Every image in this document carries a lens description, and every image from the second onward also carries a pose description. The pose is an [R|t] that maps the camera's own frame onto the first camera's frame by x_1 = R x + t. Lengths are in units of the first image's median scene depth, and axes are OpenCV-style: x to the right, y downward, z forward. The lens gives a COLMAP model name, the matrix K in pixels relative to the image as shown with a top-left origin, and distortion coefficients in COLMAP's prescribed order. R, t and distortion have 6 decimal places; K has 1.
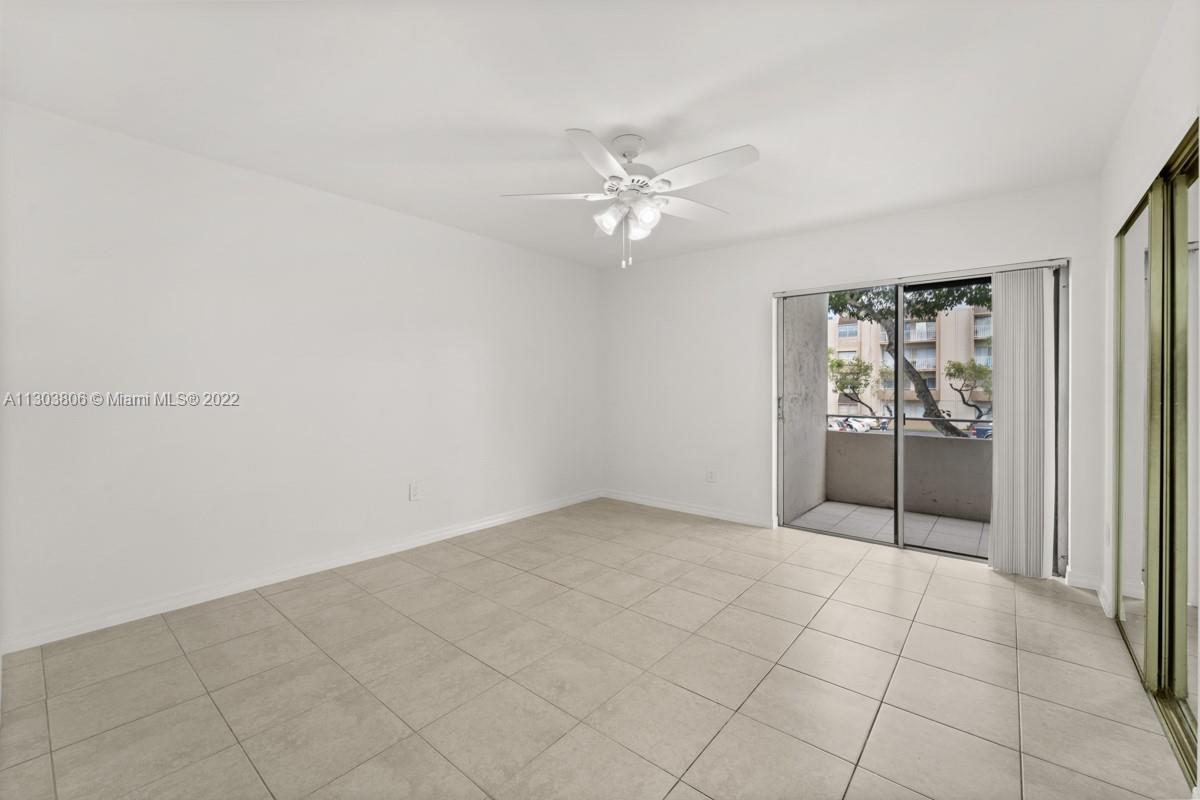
lens RADIAL K [[494.3, 0, 605.2], [0, 494.3, 382.0], [0, 0, 1]] dist [0.001874, 0.000119]
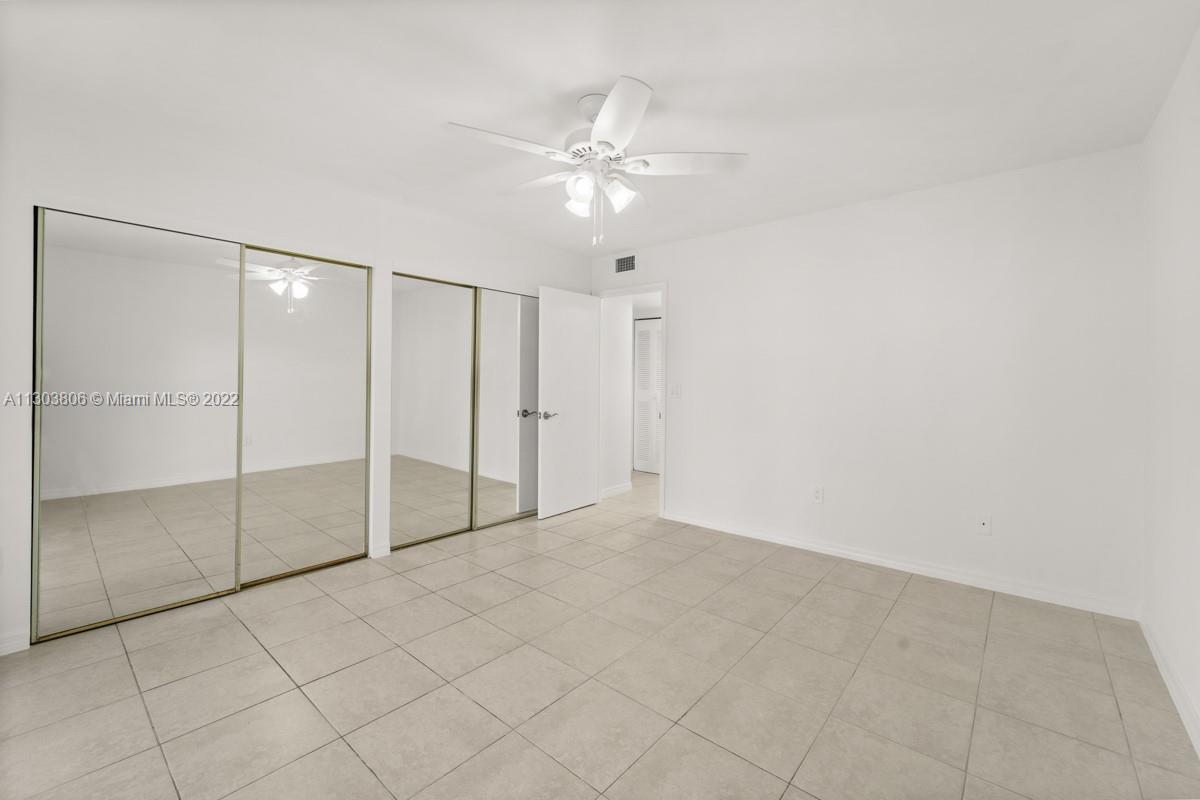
lens RADIAL K [[494.3, 0, 605.2], [0, 494.3, 382.0], [0, 0, 1]] dist [0.001874, 0.000119]
pose [[-0.999766, -0.012574, 0.017619, 0.015450], [-0.012544, 0.999920, 0.001803, 0.003269], [-0.017640, 0.001581, -0.999843, 1.787885]]
